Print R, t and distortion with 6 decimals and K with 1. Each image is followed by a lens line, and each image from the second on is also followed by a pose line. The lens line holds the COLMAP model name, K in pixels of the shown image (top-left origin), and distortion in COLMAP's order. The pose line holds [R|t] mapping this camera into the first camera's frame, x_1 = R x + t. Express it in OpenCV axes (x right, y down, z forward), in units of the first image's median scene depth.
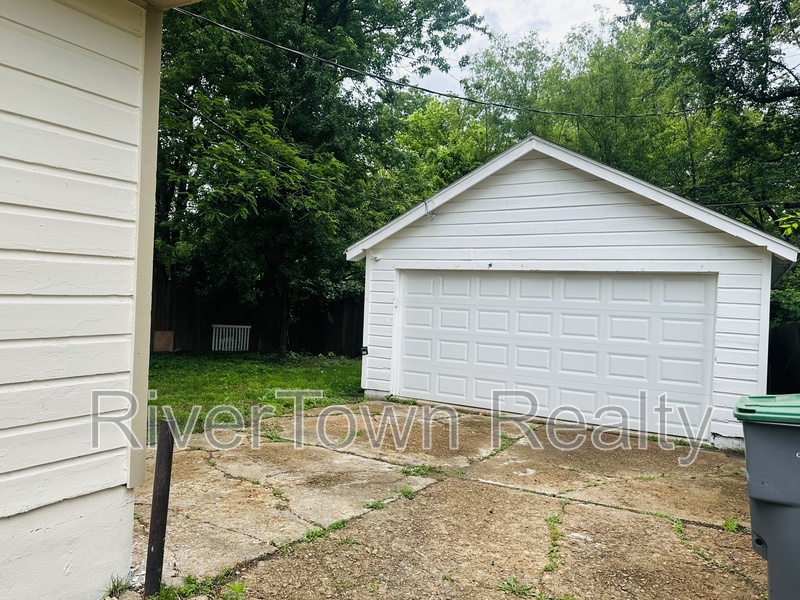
lens RADIAL K [[589.7, 0, 399.7], [0, 589.7, 306.3], [0, 0, 1]] dist [0.000692, 0.000406]
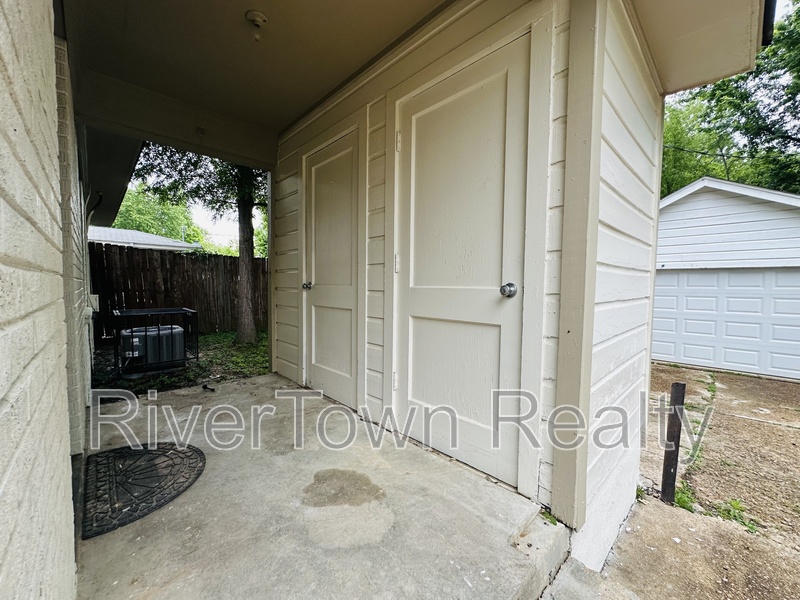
lens RADIAL K [[321.1, 0, 400.6], [0, 321.1, 294.3], [0, 0, 1]] dist [0.000265, -0.000014]
pose [[0.966028, -0.021551, -0.257537, -0.301215], [0.021569, 0.999764, -0.002758, -0.009052], [0.257535, -0.002890, 0.966265, 0.028461]]
